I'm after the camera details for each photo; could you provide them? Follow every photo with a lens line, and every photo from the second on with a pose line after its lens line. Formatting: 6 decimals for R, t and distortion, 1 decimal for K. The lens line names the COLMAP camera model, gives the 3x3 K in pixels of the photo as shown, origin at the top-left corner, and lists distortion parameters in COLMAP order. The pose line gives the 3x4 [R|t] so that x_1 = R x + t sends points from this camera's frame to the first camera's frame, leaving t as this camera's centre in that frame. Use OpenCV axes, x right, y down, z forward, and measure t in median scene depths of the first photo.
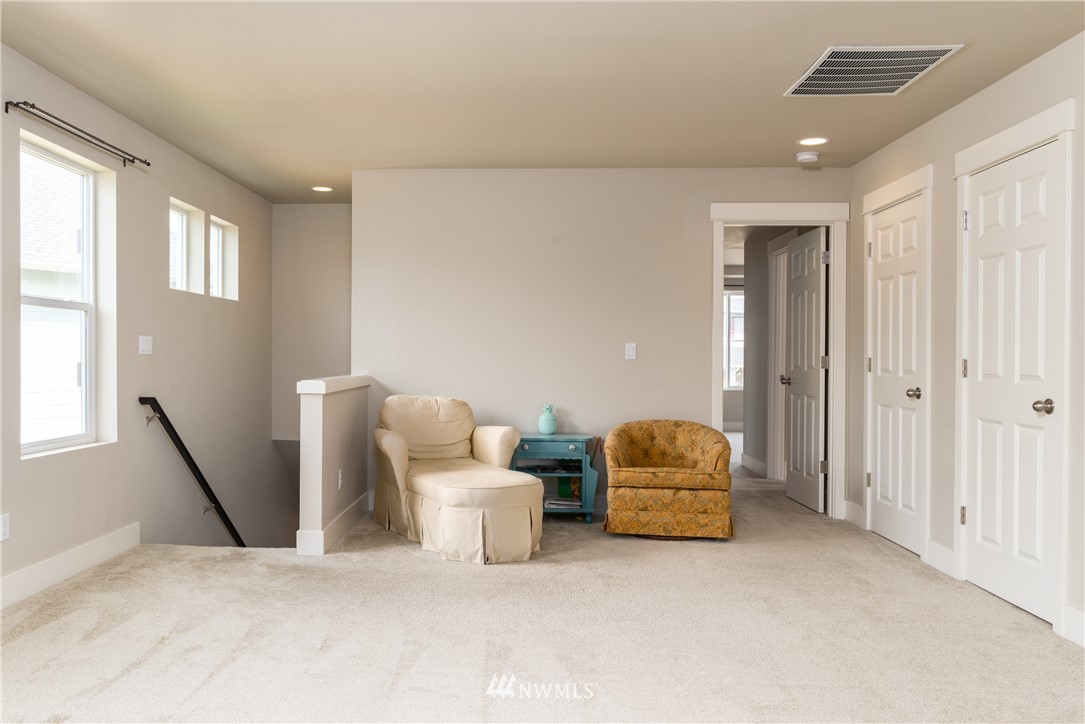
lens RADIAL K [[871.1, 0, 542.2], [0, 871.1, 361.8], [0, 0, 1]] dist [-0.001352, 0.015602]
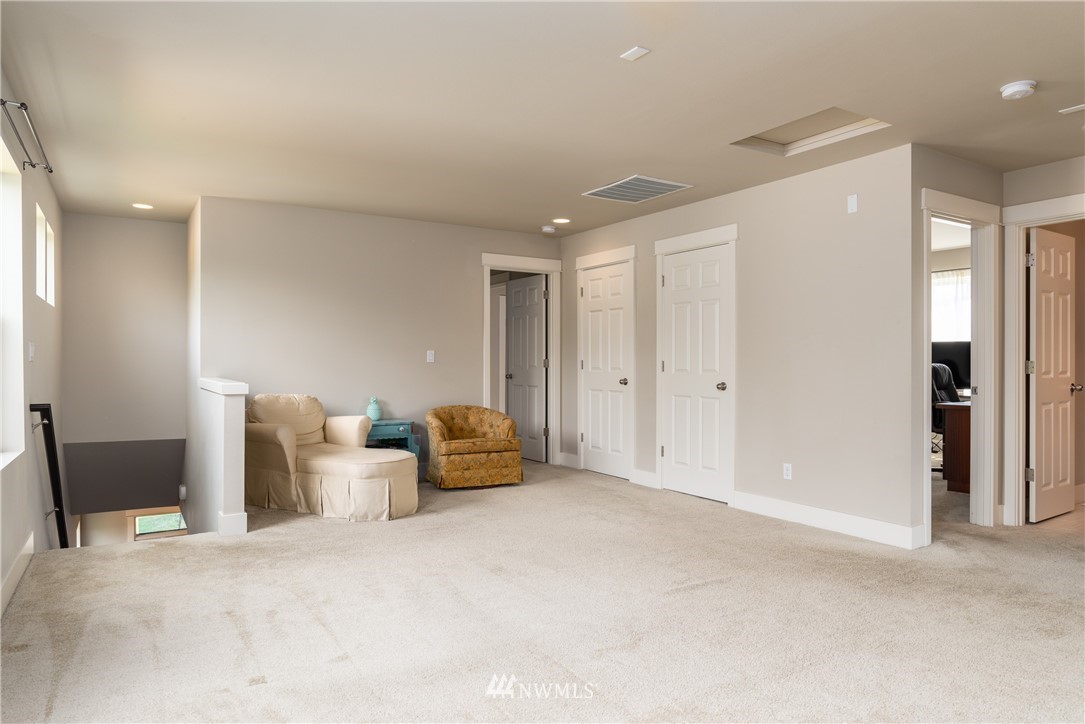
lens RADIAL K [[690.4, 0, 542.5], [0, 690.4, 361.8], [0, 0, 1]] dist [-0.002011, 0.001365]
pose [[0.809374, -0.006562, 0.587257, -0.438888], [0.006810, 0.999975, 0.001789, -0.004814], [-0.587254, 0.002551, 0.809399, 0.025436]]
